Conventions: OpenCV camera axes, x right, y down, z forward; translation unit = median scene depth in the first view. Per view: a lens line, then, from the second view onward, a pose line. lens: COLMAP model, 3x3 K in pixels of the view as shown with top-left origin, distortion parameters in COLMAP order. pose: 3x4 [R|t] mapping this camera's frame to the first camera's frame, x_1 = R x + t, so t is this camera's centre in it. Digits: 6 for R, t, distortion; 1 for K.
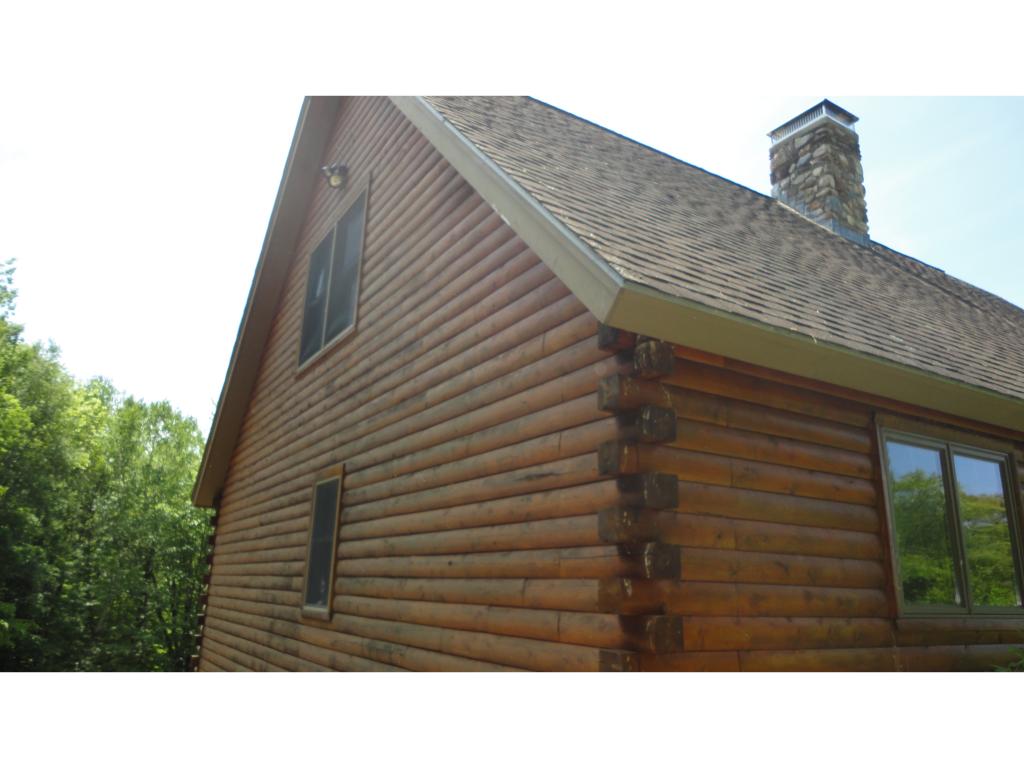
lens RADIAL K [[737.0, 0, 512.9], [0, 737.0, 383.4], [0, 0, 1]] dist [-0.006995, 0.002401]
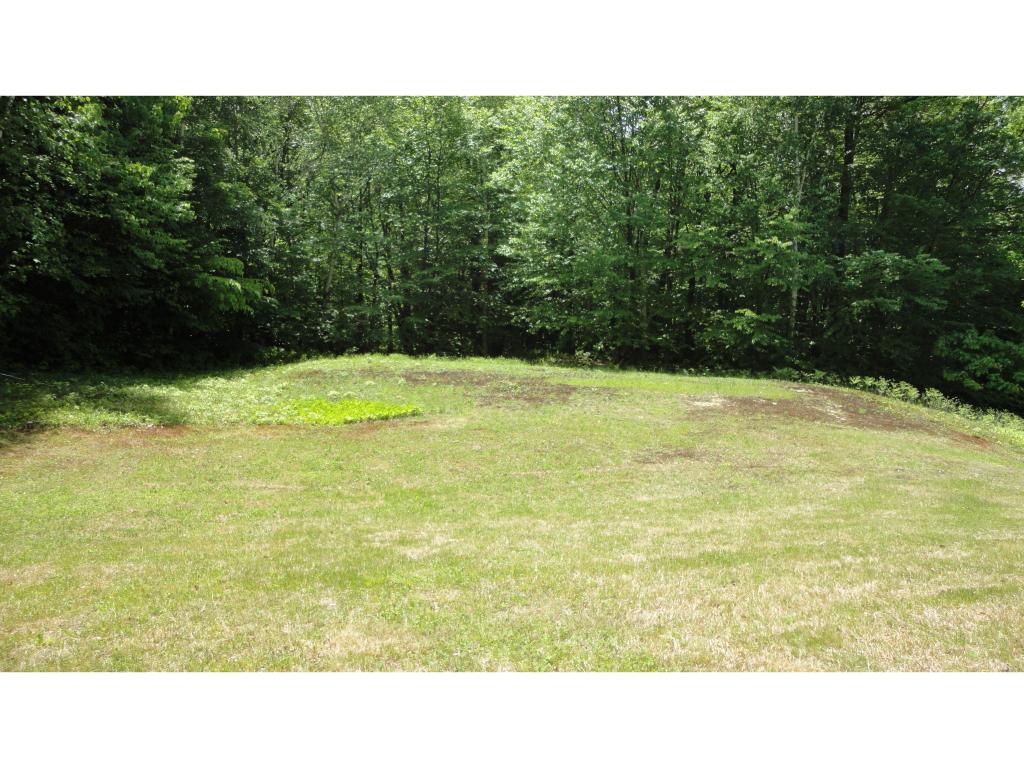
lens RADIAL K [[737.0, 0, 511.7], [0, 737.0, 384.2], [0, 0, 1]] dist [-0.006995, 0.002401]
pose [[0.978835, 0.010894, -0.204361, -0.231841], [0.080548, 0.897476, 0.433647, 0.102151], [0.188133, -0.440929, 0.877603, 0.308080]]
